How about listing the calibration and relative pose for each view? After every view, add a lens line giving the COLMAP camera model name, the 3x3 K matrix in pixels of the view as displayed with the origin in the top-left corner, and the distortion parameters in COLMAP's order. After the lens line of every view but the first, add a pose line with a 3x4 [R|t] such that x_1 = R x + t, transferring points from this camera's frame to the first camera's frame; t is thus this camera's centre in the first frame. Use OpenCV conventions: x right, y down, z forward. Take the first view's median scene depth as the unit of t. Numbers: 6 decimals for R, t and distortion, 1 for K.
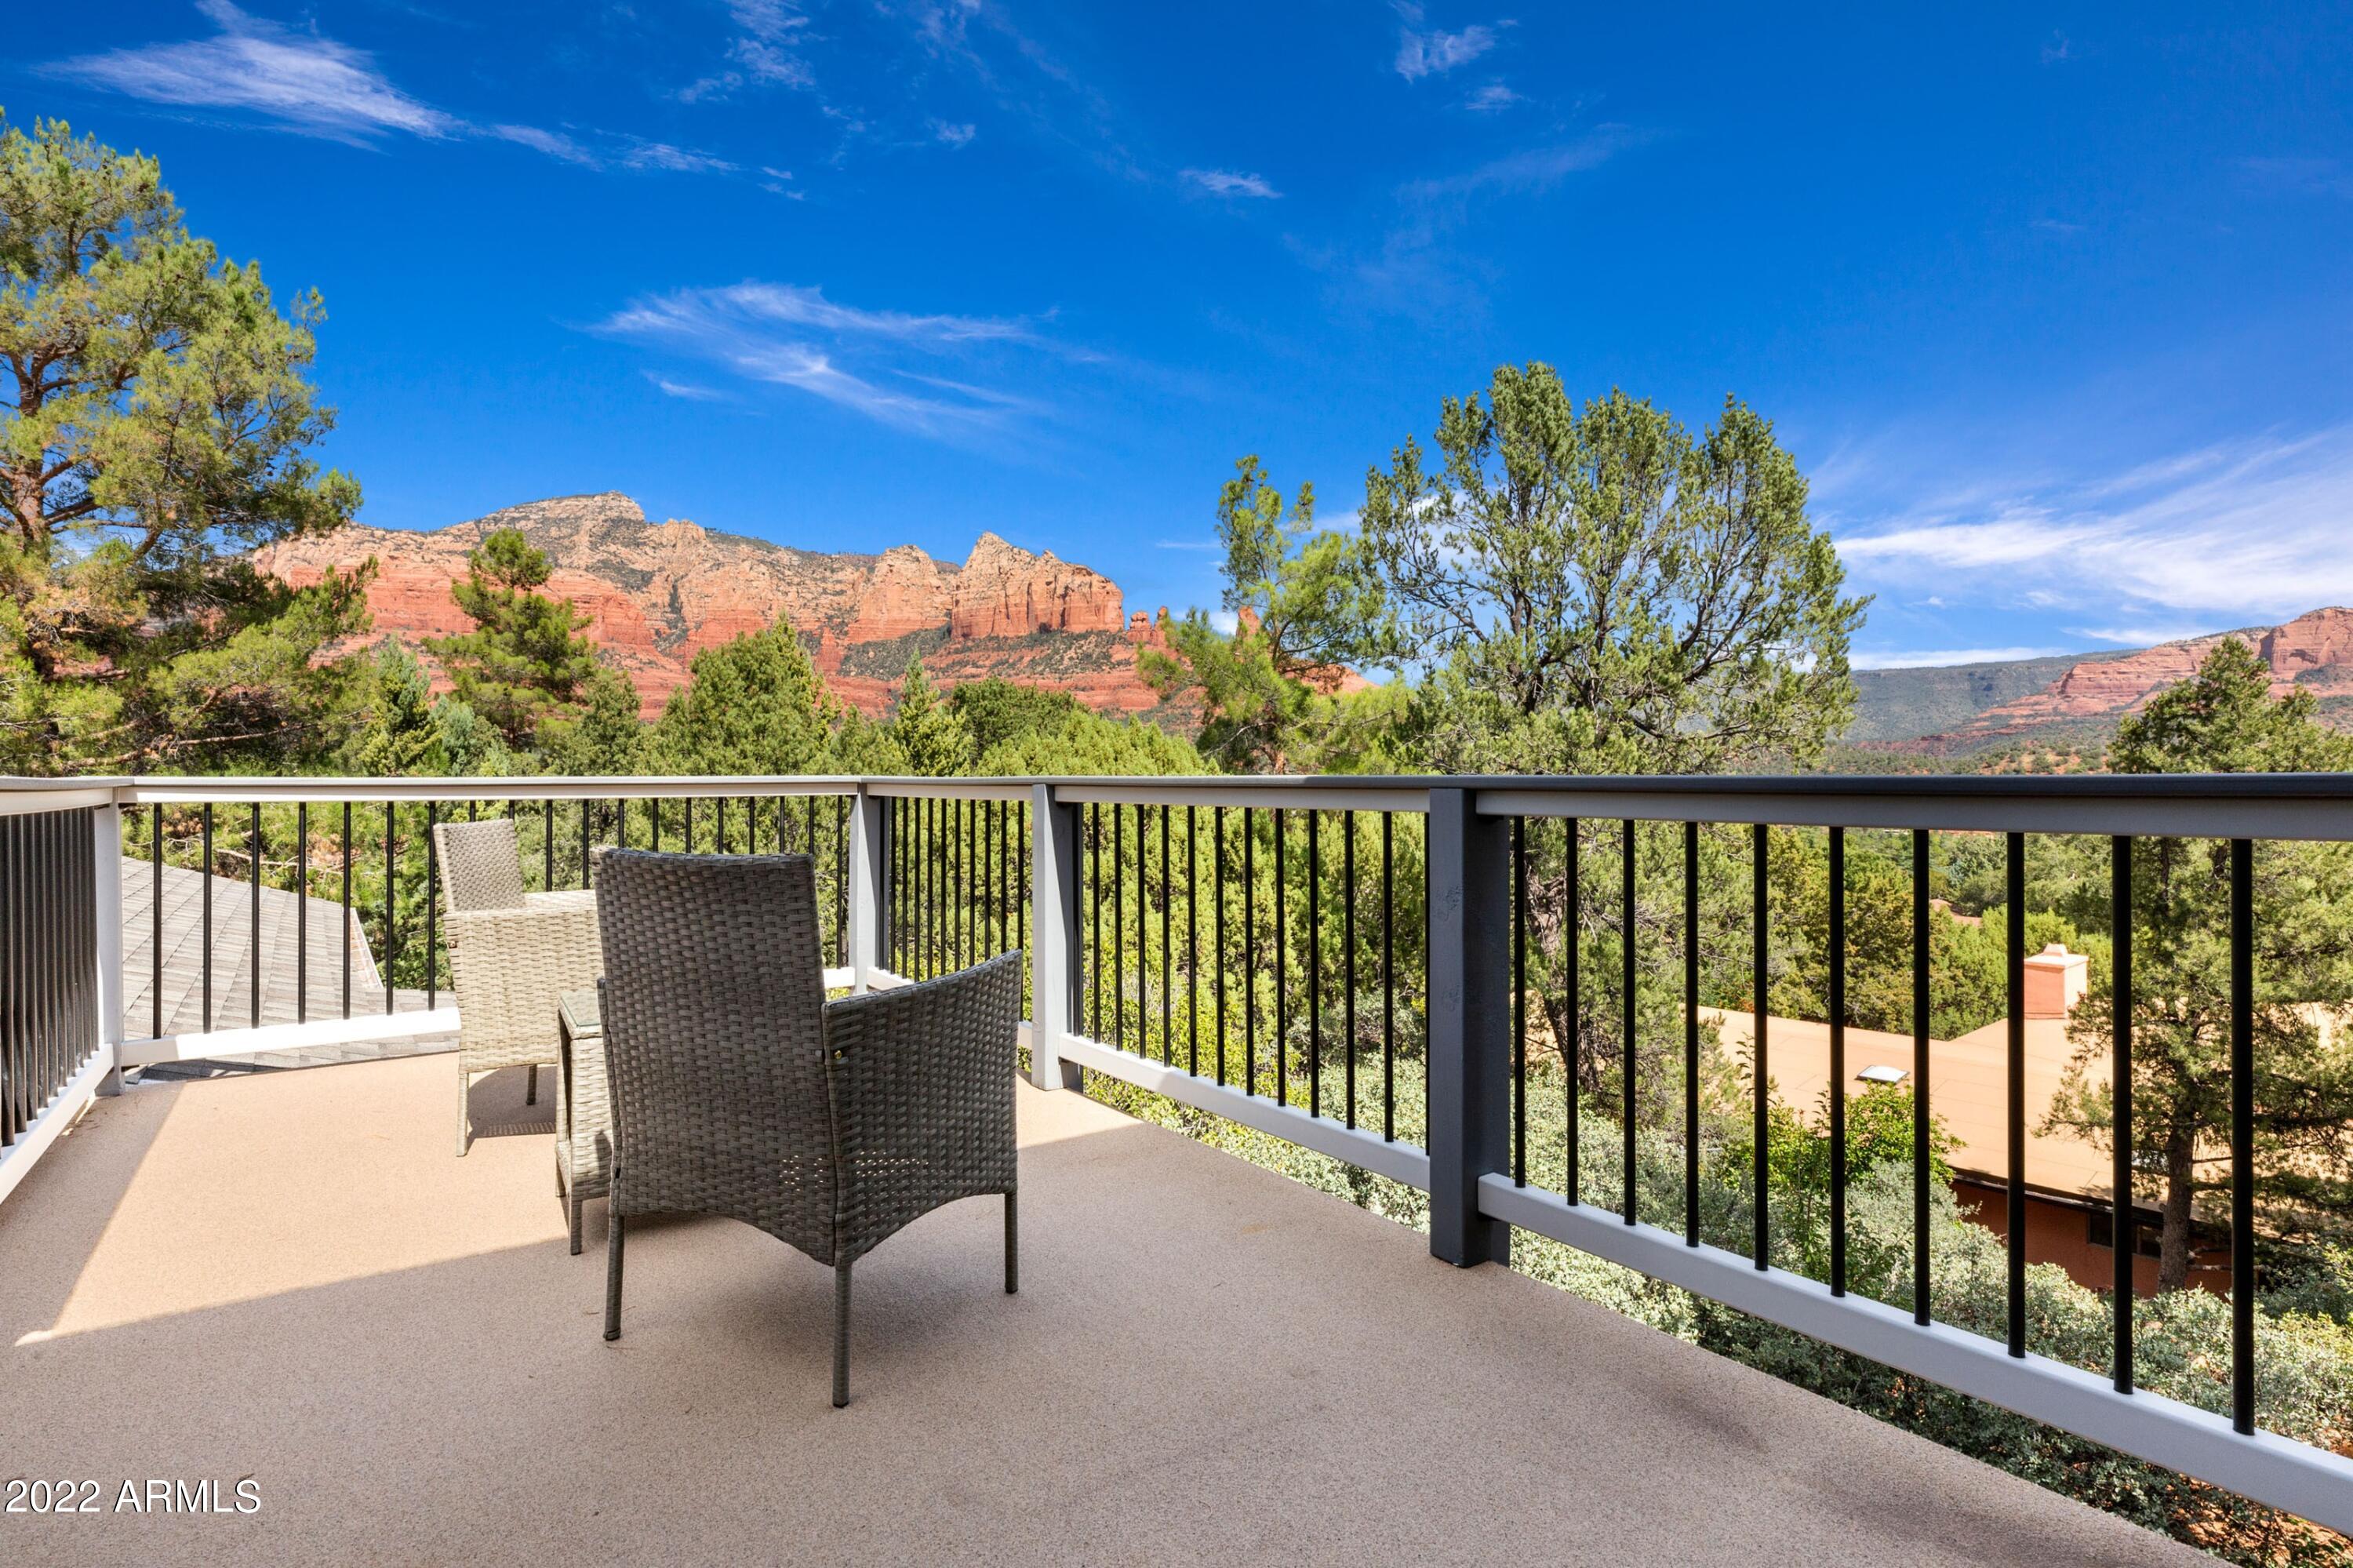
lens RADIAL K [[1222.6, 0, 1180.3], [0, 1222.6, 765.8], [0, 0, 1]] dist [-0.029602, 0.001723]
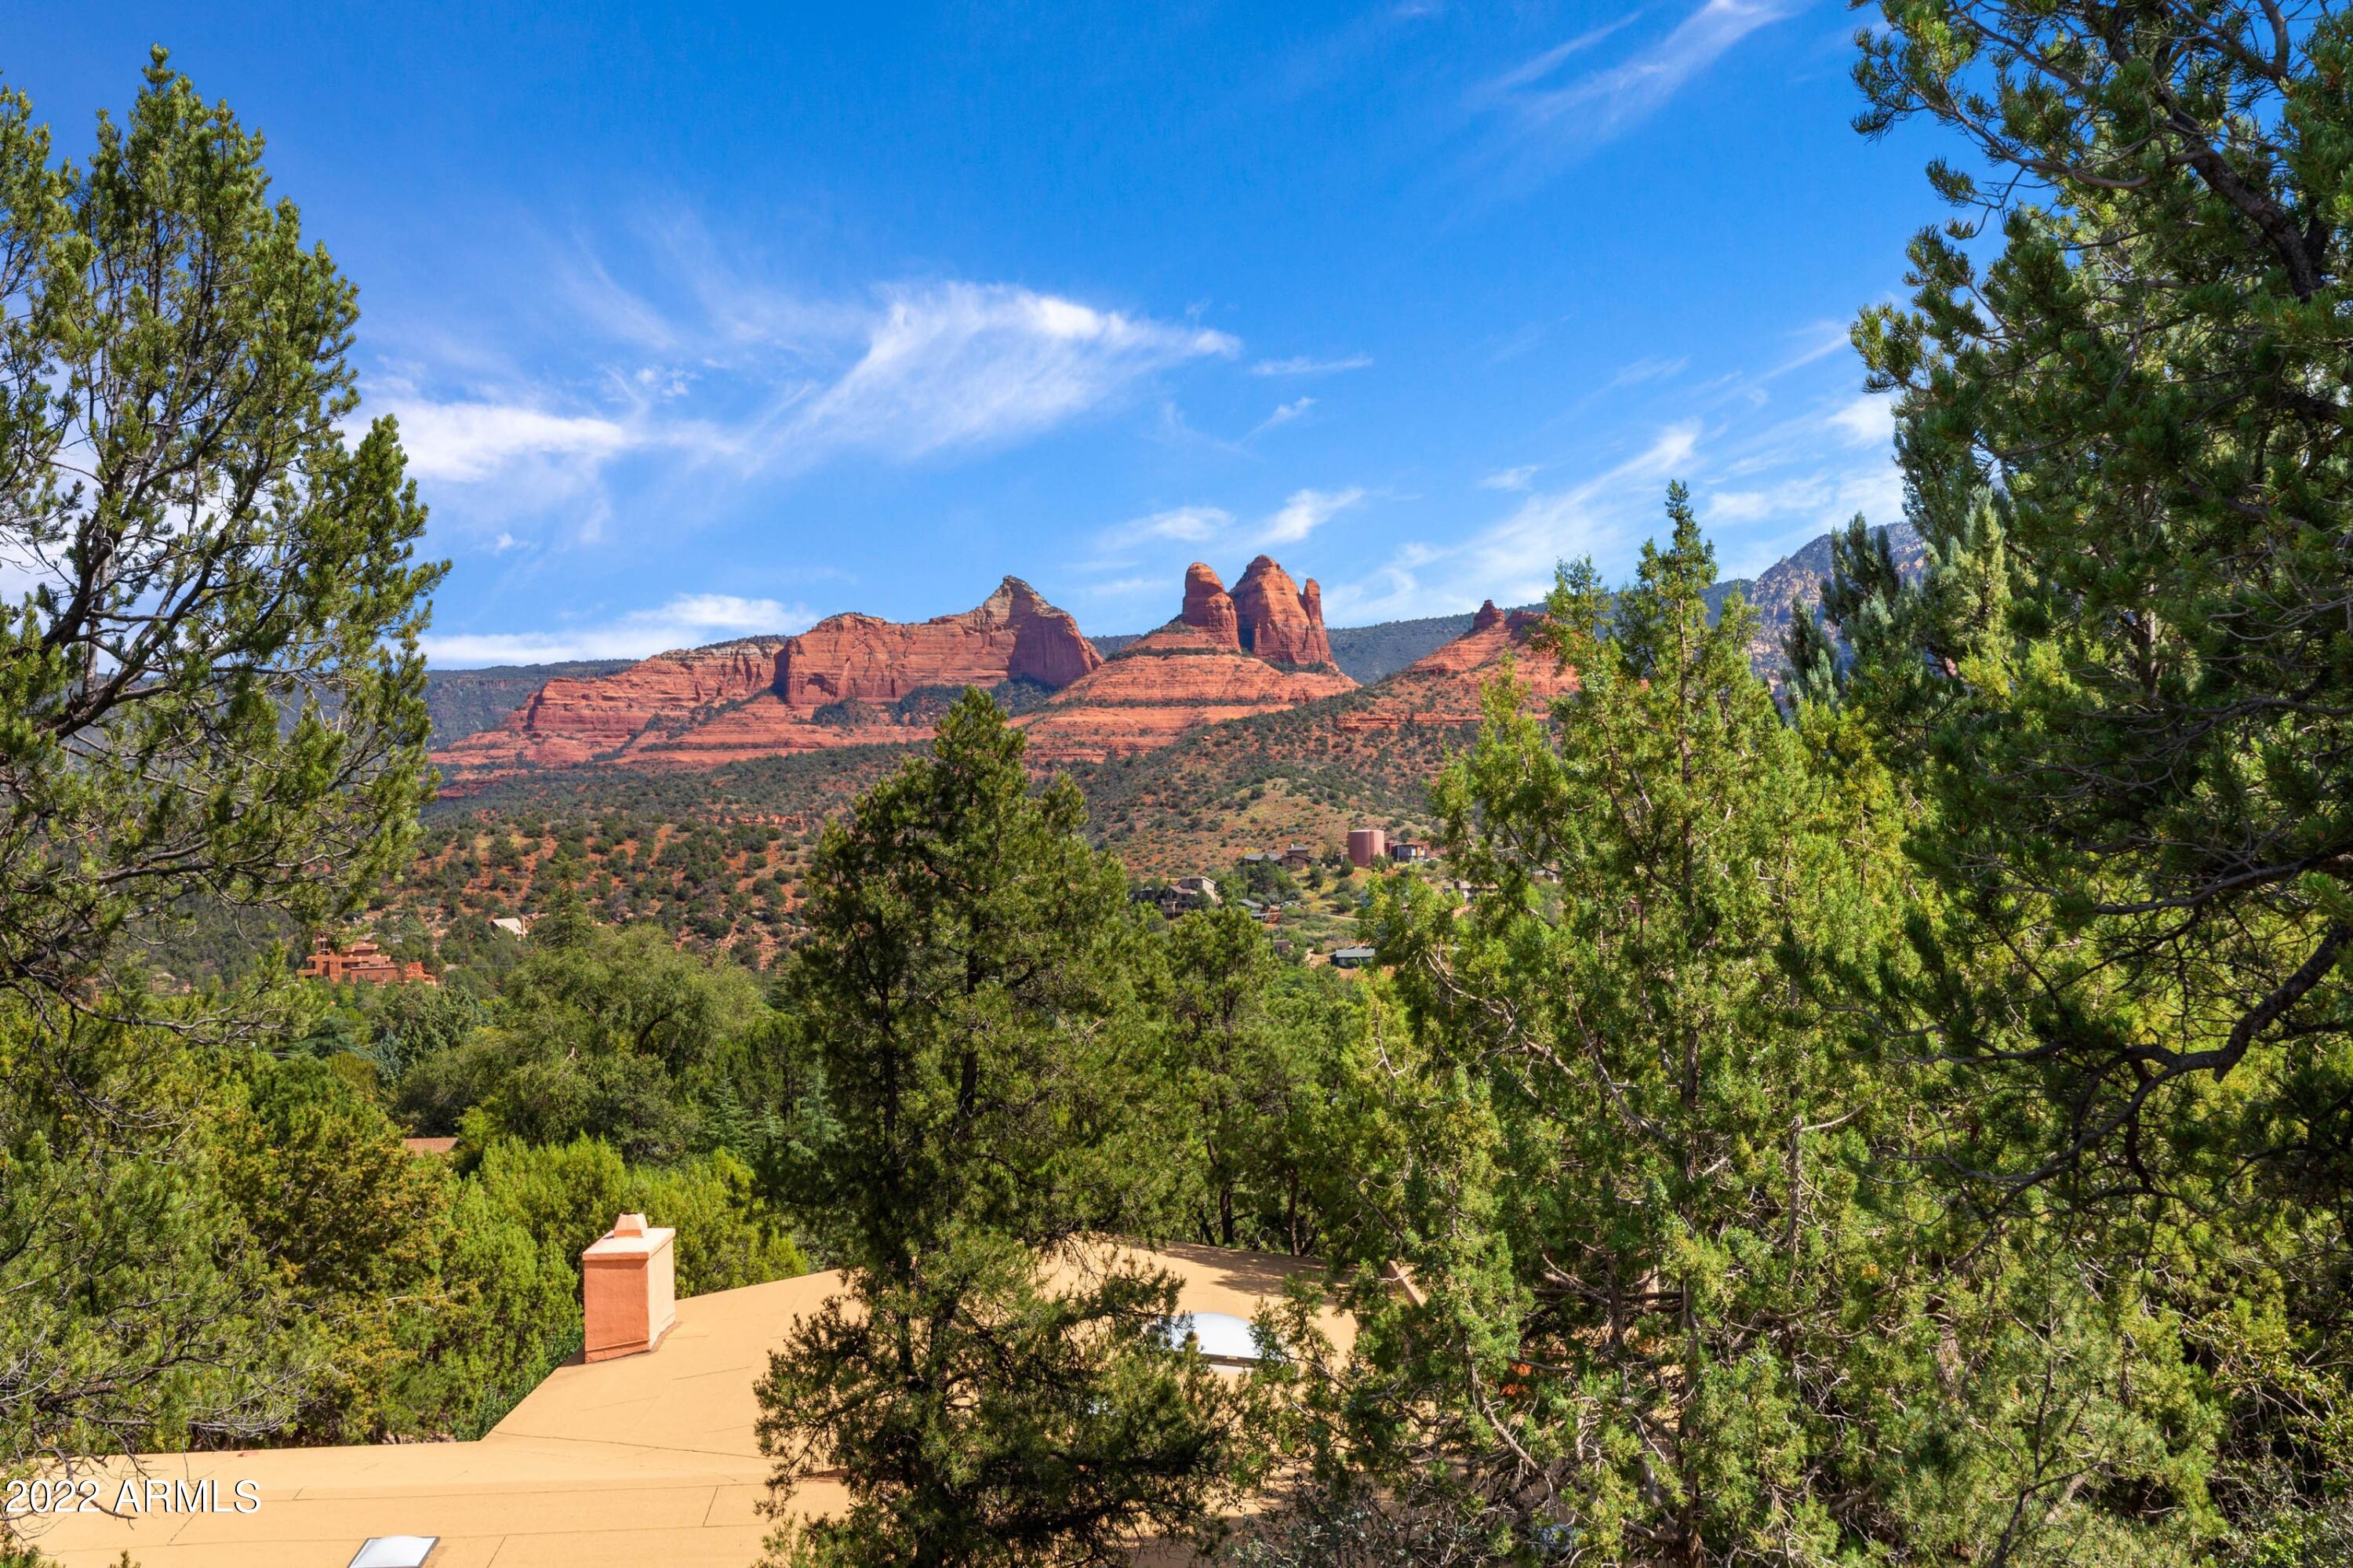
lens RADIAL K [[2474.0, 0, 1174.2], [0, 2474.0, 791.3], [0, 0, 1]] dist [-0.004453, 0.000000]
pose [[0.634099, 0.023764, 0.772886, 0.020013], [-0.004446, 0.999623, -0.027088, -0.027911], [-0.773239, 0.013741, 0.633966, 0.179676]]
